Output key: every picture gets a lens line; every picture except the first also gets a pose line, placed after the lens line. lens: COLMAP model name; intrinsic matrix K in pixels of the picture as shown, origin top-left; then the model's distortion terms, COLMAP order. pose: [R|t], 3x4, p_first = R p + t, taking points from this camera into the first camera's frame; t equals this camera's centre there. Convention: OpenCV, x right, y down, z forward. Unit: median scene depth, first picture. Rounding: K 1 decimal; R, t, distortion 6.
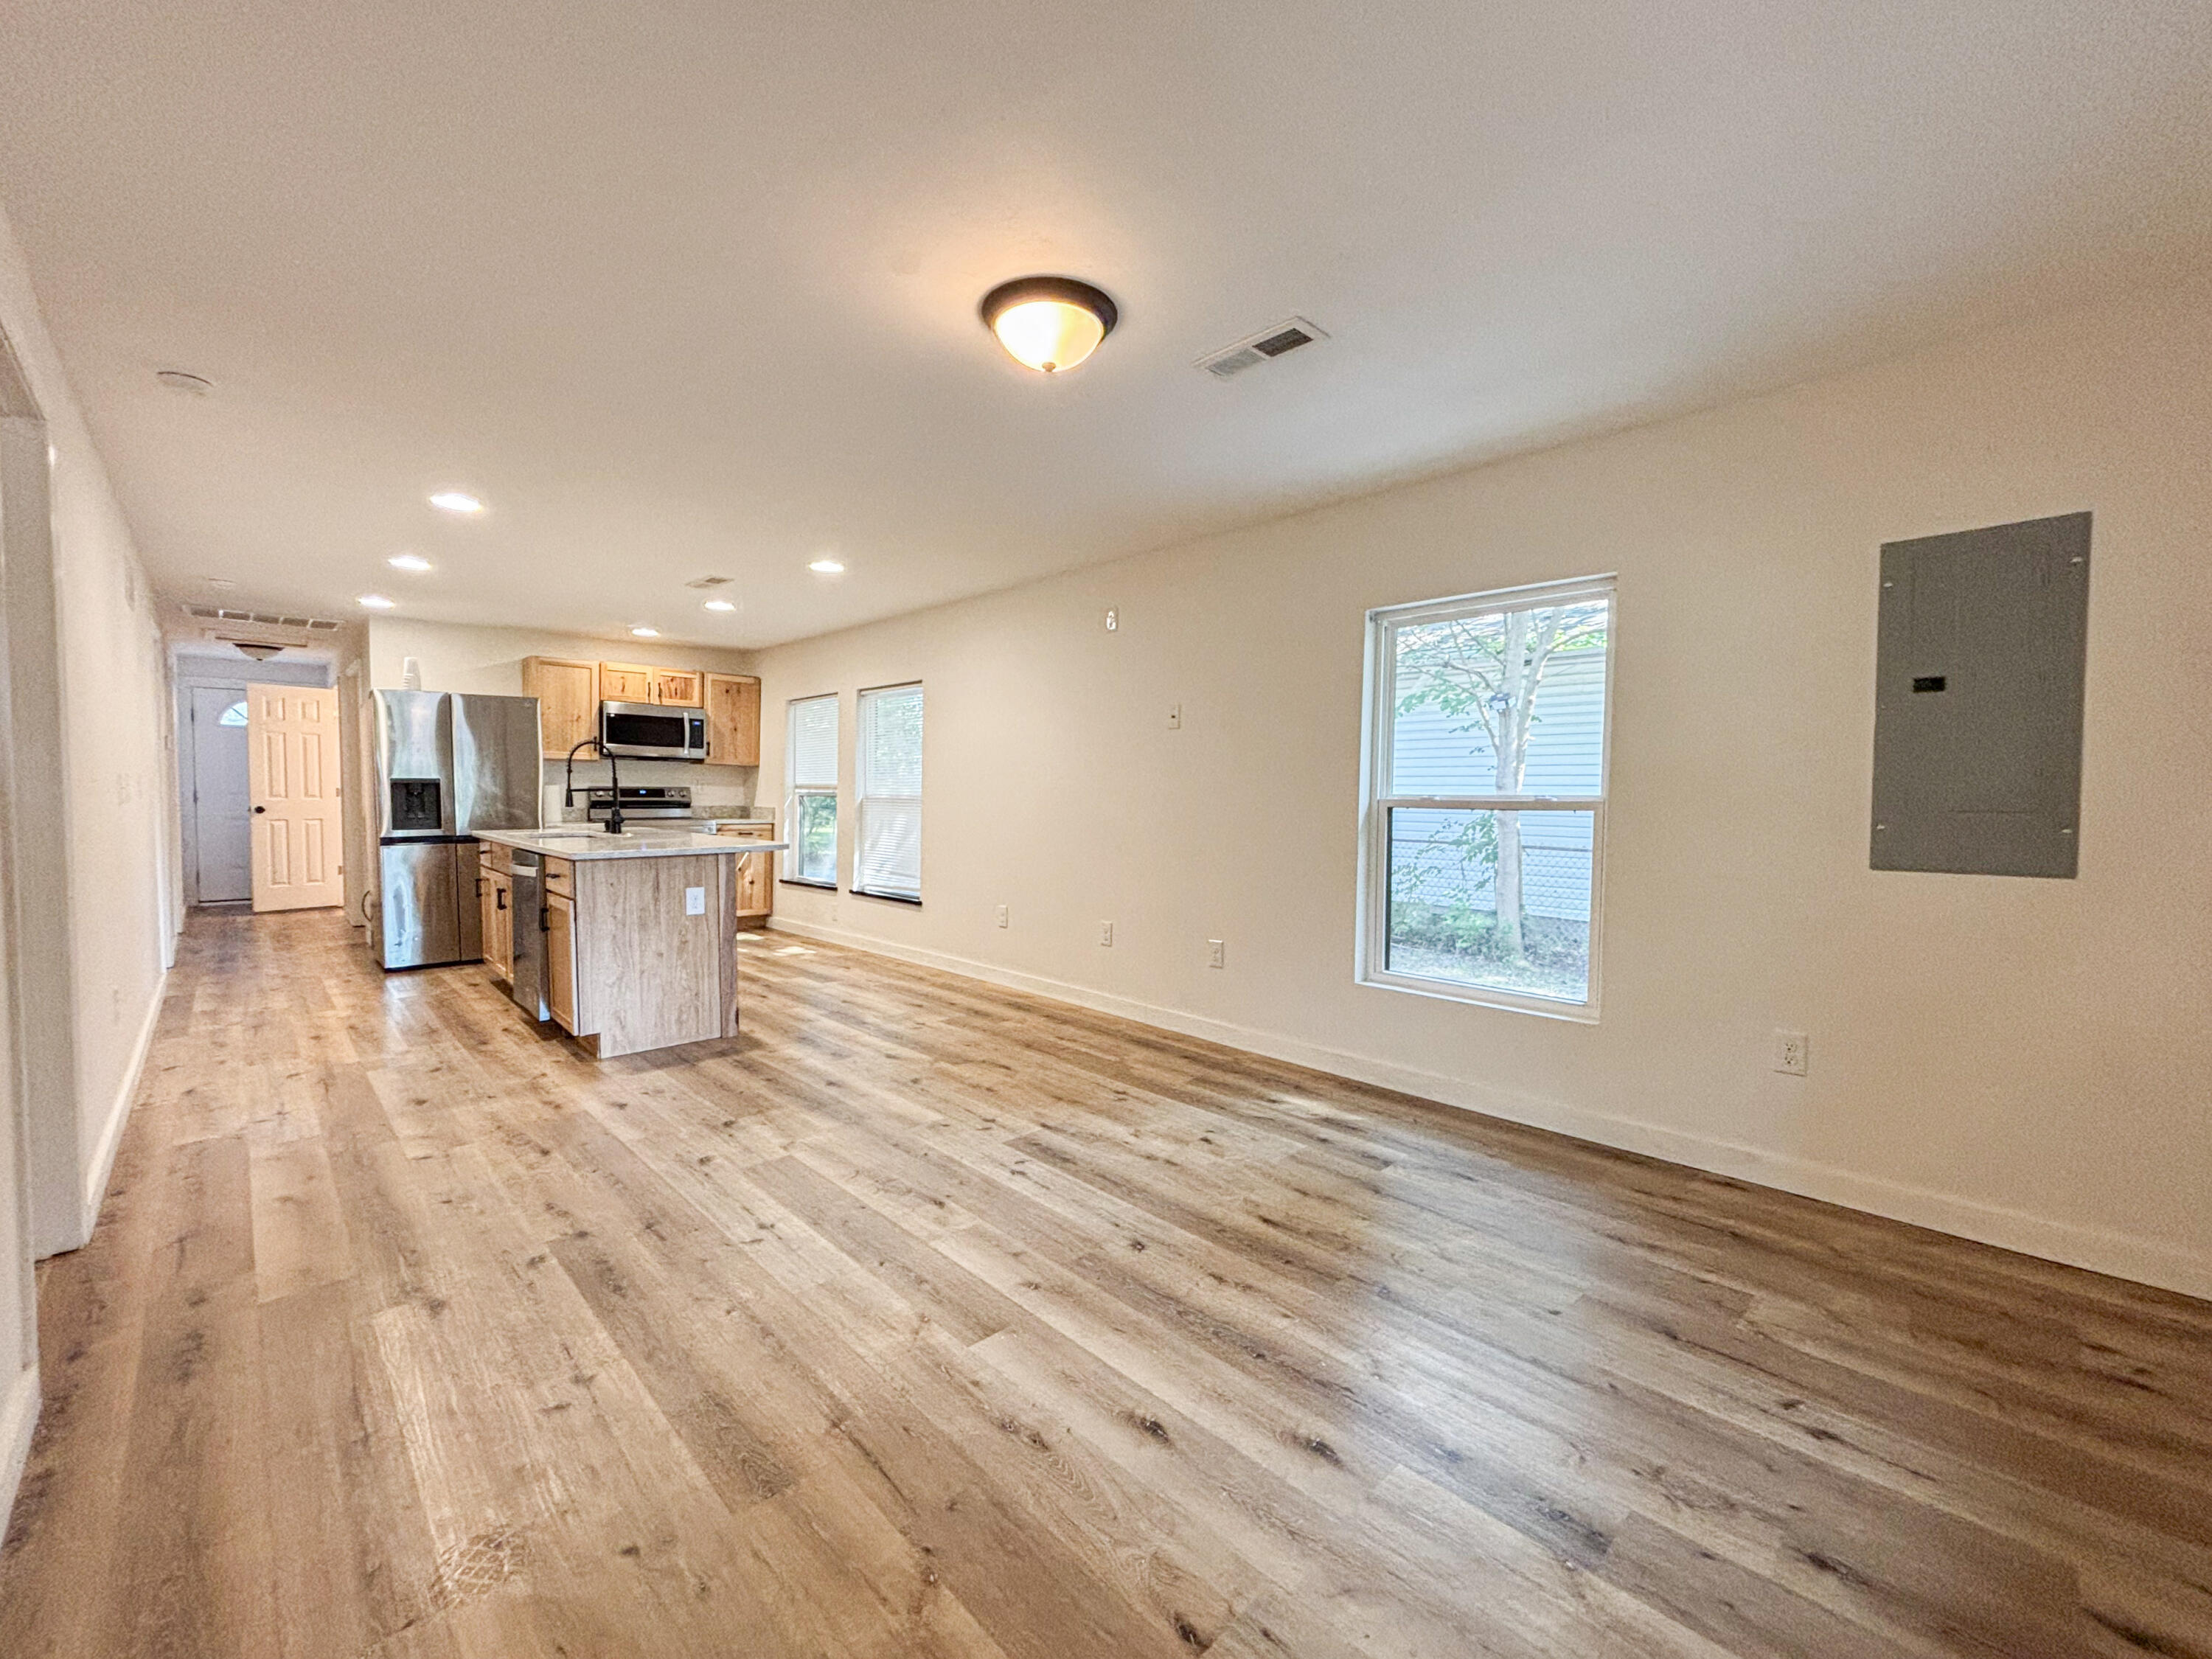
lens RADIAL K [[914.0, 0, 1106.0], [0, 914.0, 829.5], [0, 0, 1]] dist [0.003894, -0.000001]
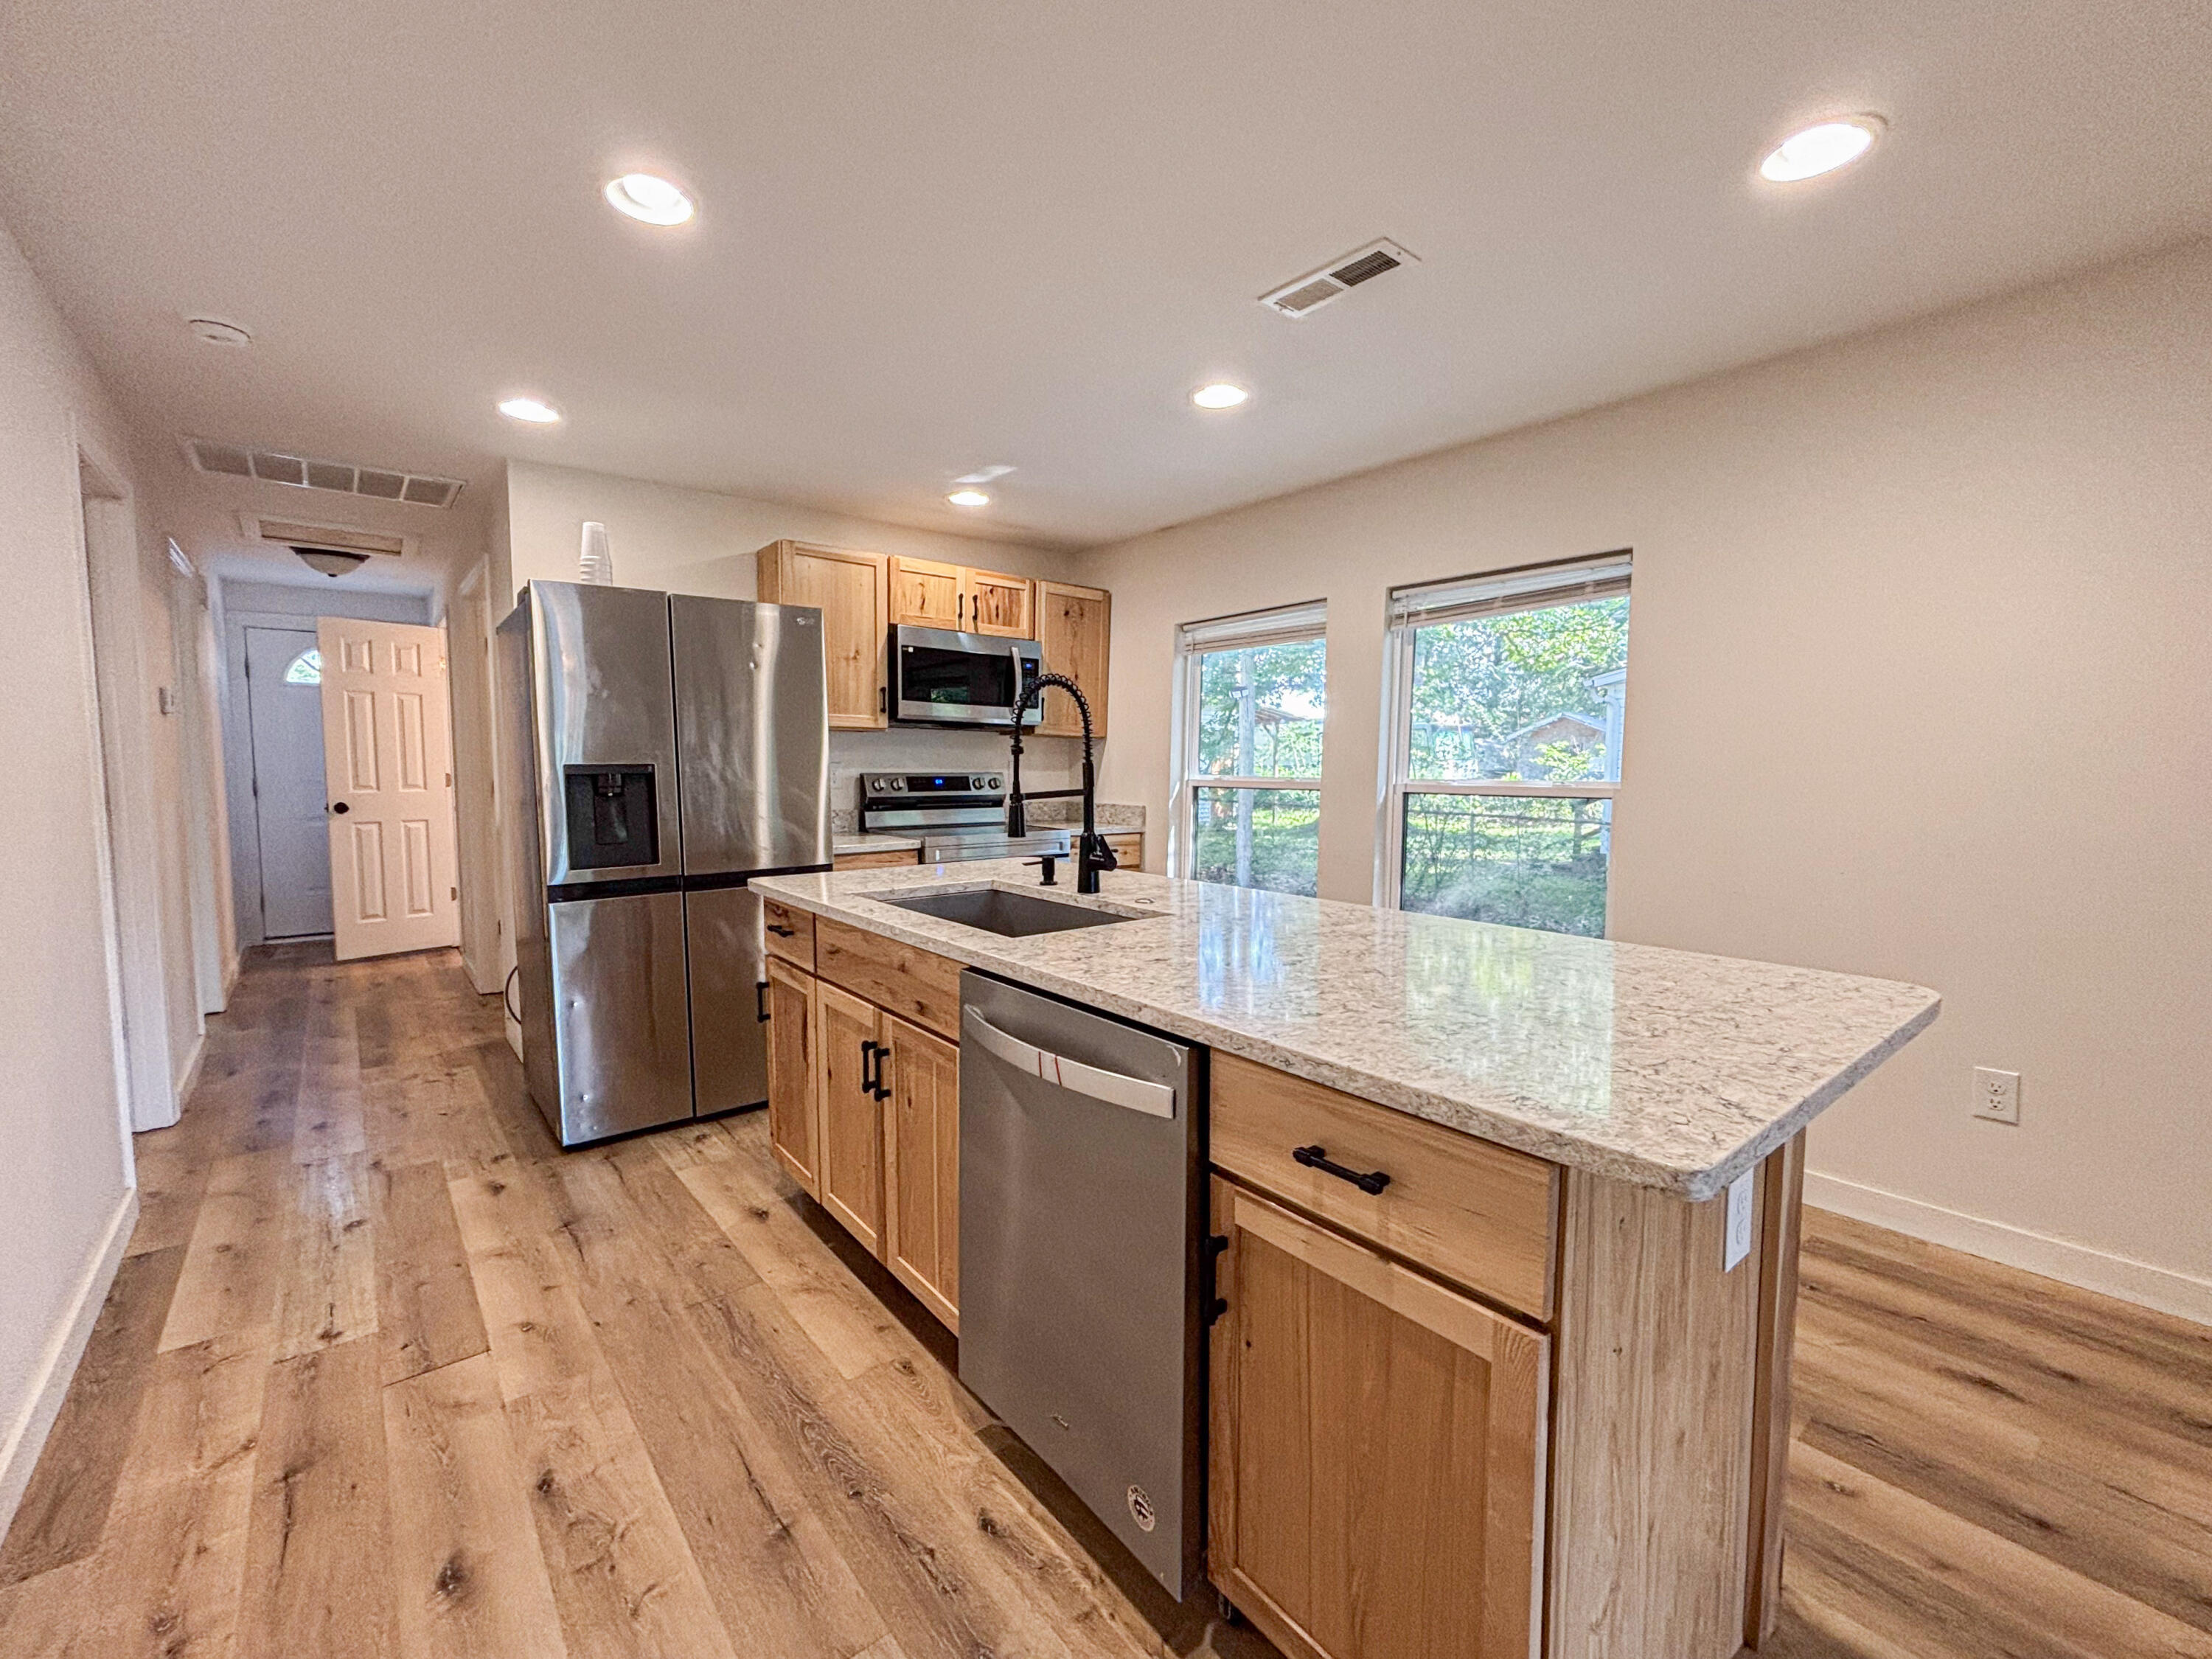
lens RADIAL K [[935.2, 0, 1077.3], [0, 935.2, 836.2], [0, 0, 1]] dist [0.017530, -0.000262]
pose [[0.996603, -0.000316, -0.082357, -0.703468], [0.003300, 0.999343, 0.036093, -0.052677], [0.082292, -0.036242, 0.995949, 0.758970]]
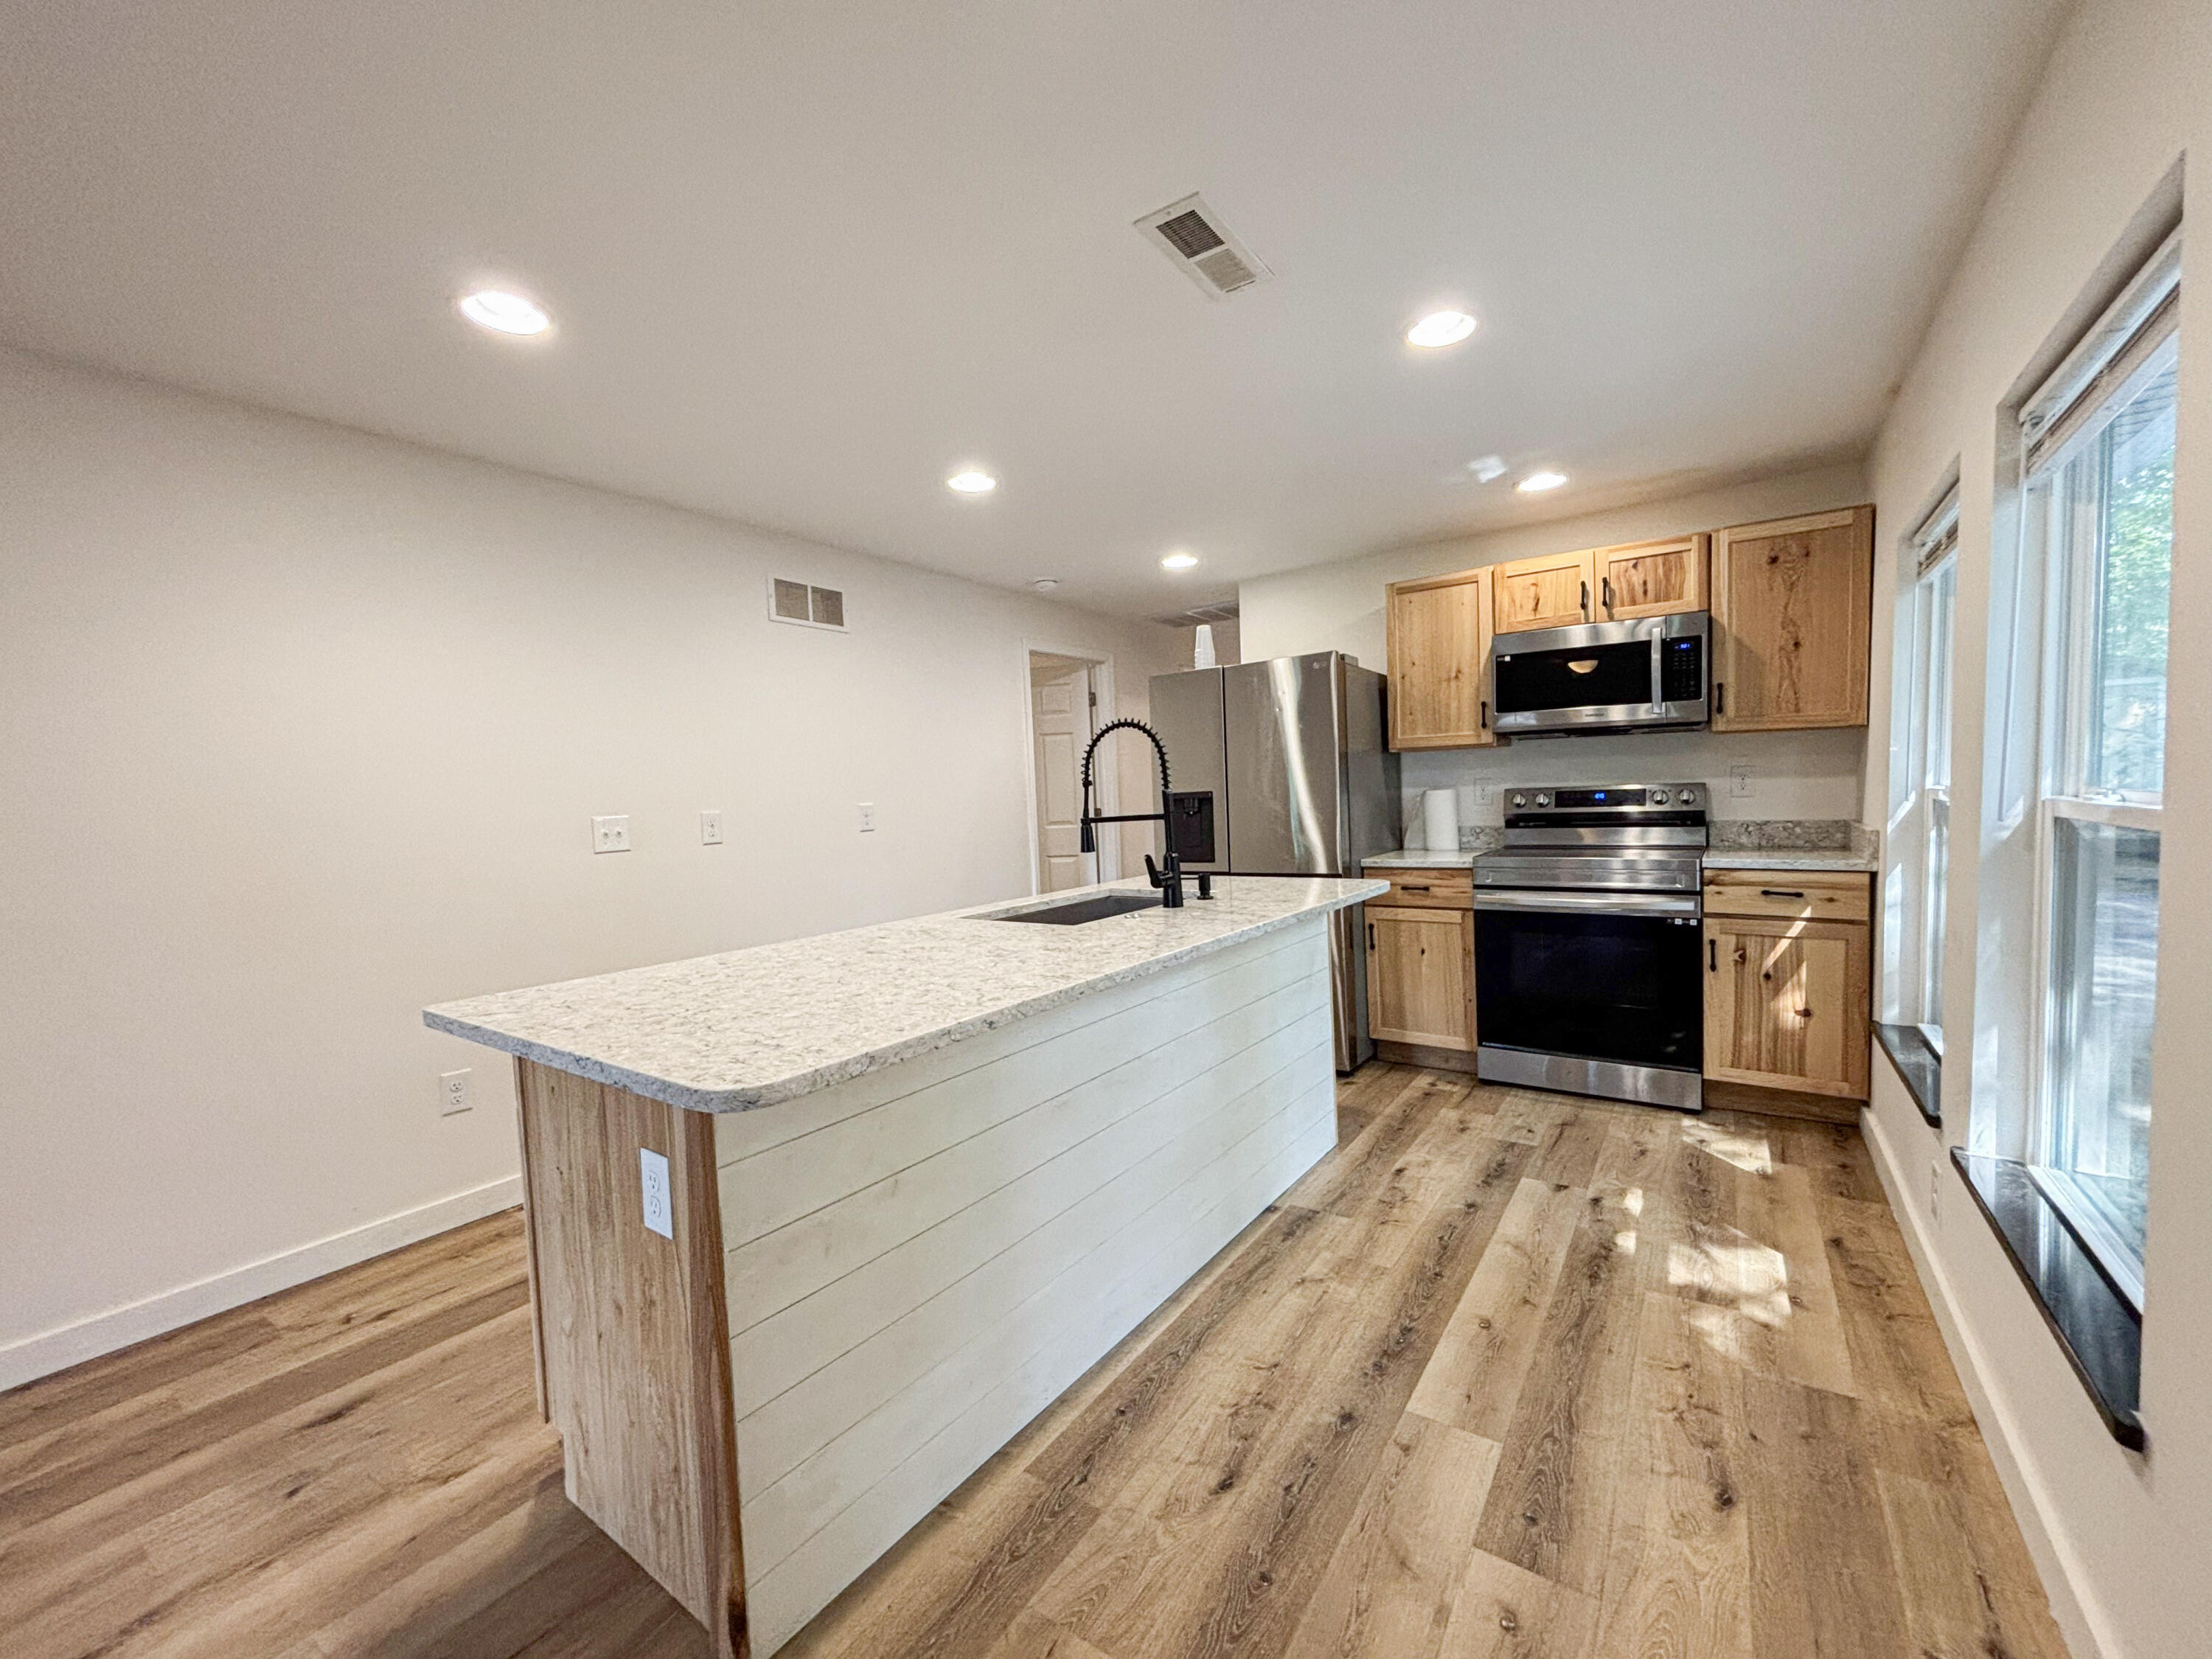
lens RADIAL K [[895.8, 0, 1104.8], [0, 895.8, 833.0], [0, 0, 1]] dist [-0.016343, 0.009203]
pose [[0.194801, 0.028170, -0.980438, -0.117953], [-0.001496, 0.999595, 0.028423, -0.066054], [0.980842, -0.004070, 0.194764, 1.199606]]
